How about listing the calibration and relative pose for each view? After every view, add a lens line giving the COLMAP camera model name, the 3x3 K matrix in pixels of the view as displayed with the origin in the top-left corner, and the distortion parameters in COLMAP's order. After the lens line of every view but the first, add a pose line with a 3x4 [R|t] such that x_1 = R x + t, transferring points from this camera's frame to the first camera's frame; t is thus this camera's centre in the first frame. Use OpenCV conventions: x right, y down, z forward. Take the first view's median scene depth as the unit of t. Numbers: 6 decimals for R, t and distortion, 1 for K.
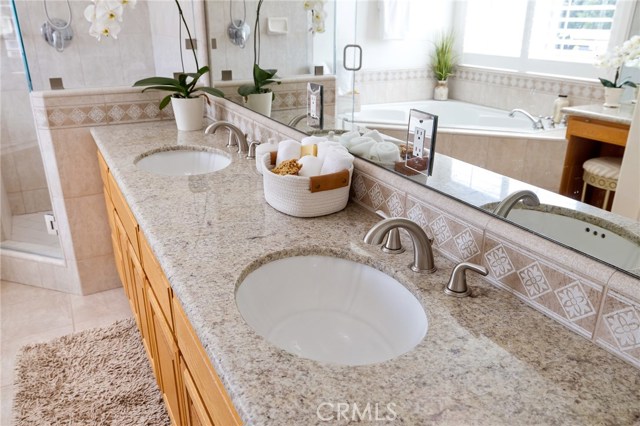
lens RADIAL K [[496.3, 0, 319.3], [0, 496.3, 212.3], [0, 0, 1]] dist [-0.000599, -0.004467]
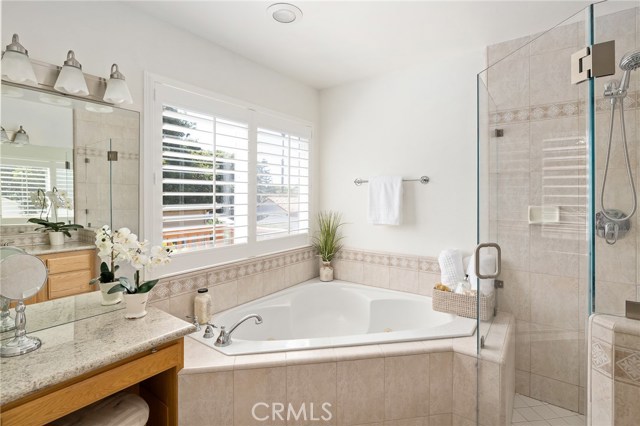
lens RADIAL K [[312.7, 0, 322.5], [0, 312.7, 197.2], [0, 0, 1]] dist [0.001299, 0.000652]
pose [[0.434444, 0.001174, -0.900698, -0.371745], [-0.332494, 0.929577, -0.159165, -0.213832], [0.837082, 0.368625, 0.404240, 0.469154]]
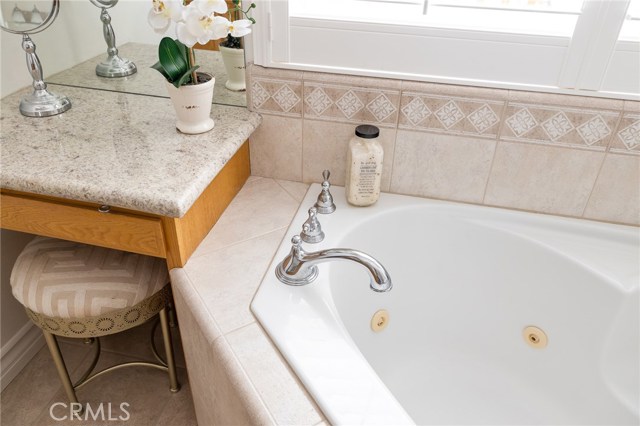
lens RADIAL K [[496.3, 0, 318.8], [0, 496.3, 211.7], [0, 0, 1]] dist [-0.000599, -0.004467]
pose [[-0.666900, 0.391577, -0.633965, -1.006605], [-0.297817, 0.639815, 0.708478, -0.334641], [0.683045, 0.661290, -0.310075, 0.911157]]
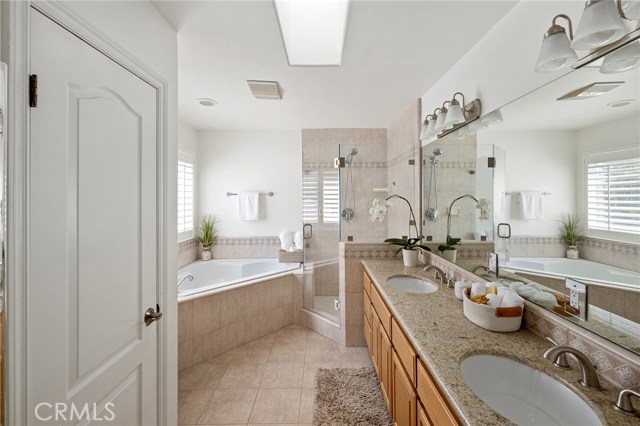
lens RADIAL K [[273.5, 0, 324.1], [0, 273.5, 197.9], [0, 0, 1]] dist [-0.001513, -0.000654]
pose [[0.883179, -0.007405, -0.468978, -0.061952], [-0.166583, 0.929737, -0.328388, -0.006835], [0.438458, 0.368149, 0.819891, -0.140113]]
